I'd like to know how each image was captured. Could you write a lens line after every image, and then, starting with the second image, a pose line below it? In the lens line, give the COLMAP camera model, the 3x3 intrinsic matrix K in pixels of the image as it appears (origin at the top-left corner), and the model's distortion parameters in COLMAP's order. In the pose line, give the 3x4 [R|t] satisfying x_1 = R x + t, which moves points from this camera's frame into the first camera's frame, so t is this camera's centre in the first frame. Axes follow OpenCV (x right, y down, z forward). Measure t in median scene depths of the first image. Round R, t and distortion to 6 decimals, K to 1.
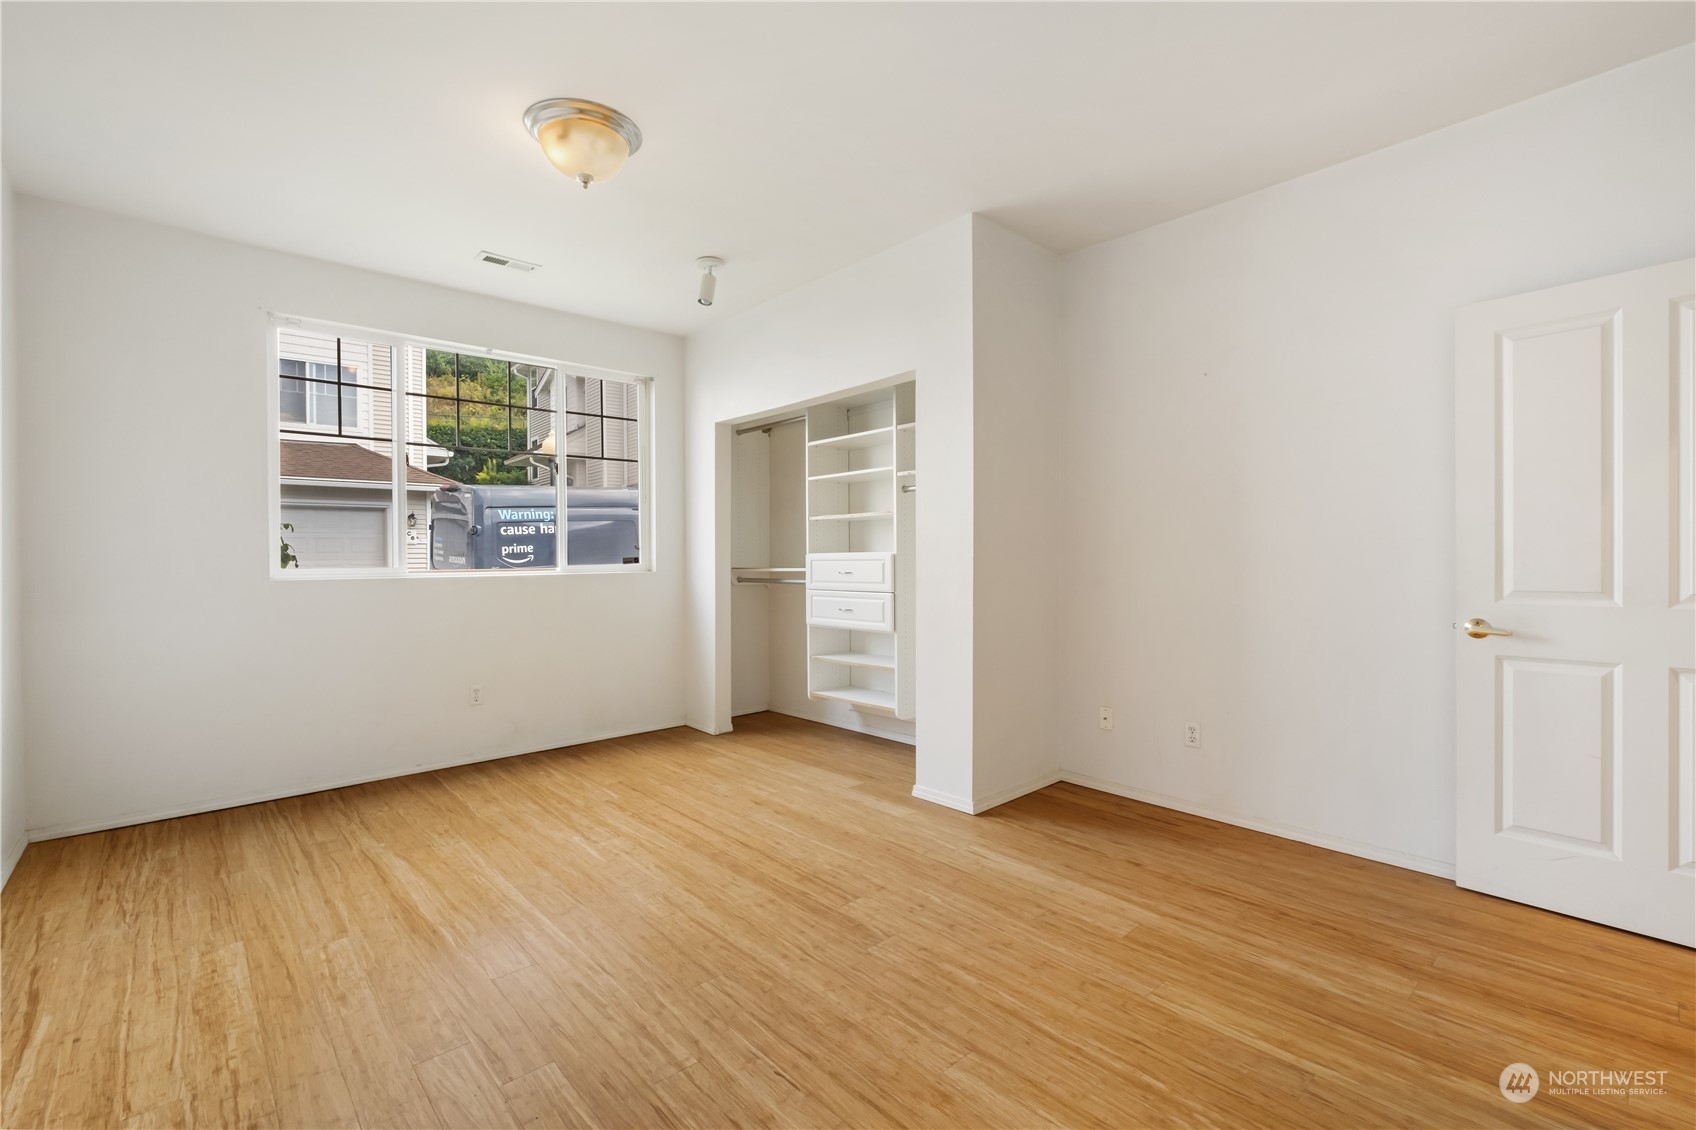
lens RADIAL K [[745.7, 0, 844.5], [0, 745.7, 556.5], [0, 0, 1]] dist [-0.002560, -0.000621]
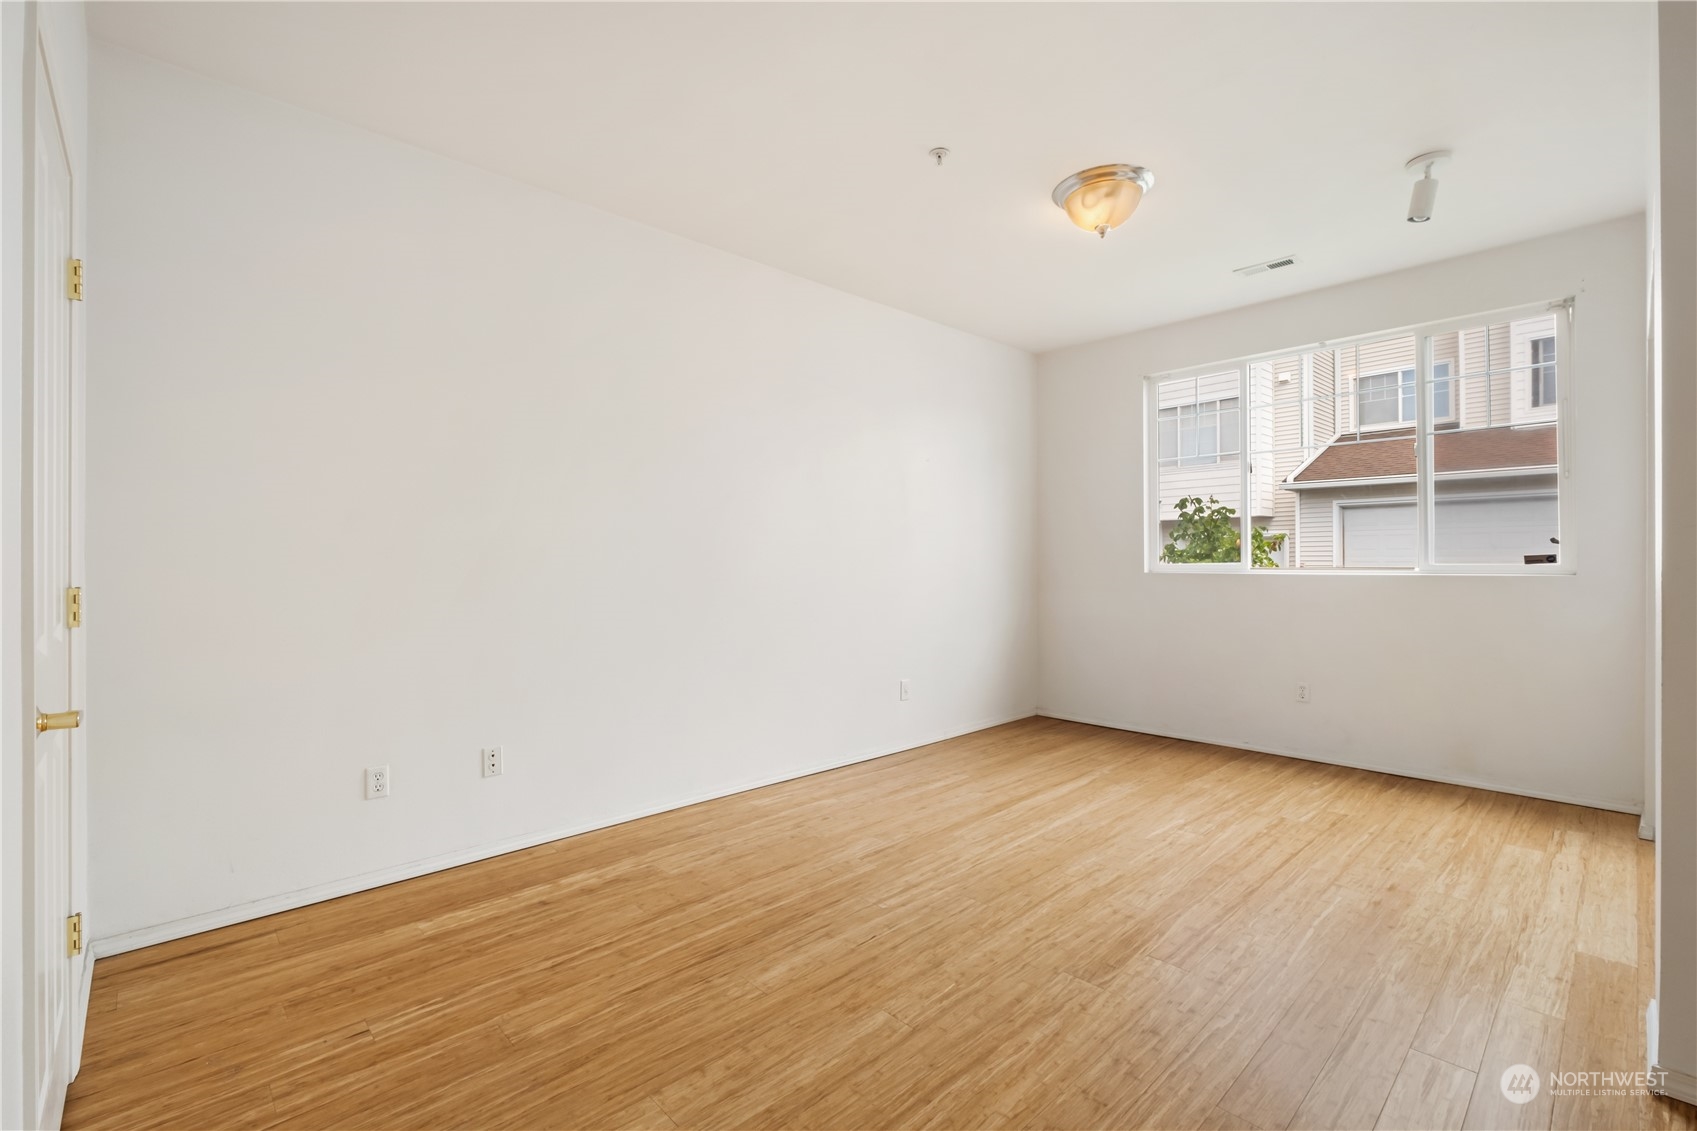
lens RADIAL K [[746.2, 0, 845.0], [0, 746.2, 557.0], [0, 0, 1]] dist [-0.002560, -0.000621]
pose [[0.014867, 0.003018, -0.999885, 0.714453], [0.006246, 0.999976, 0.003111, -0.005571], [0.999870, -0.006291, 0.014848, 0.519147]]
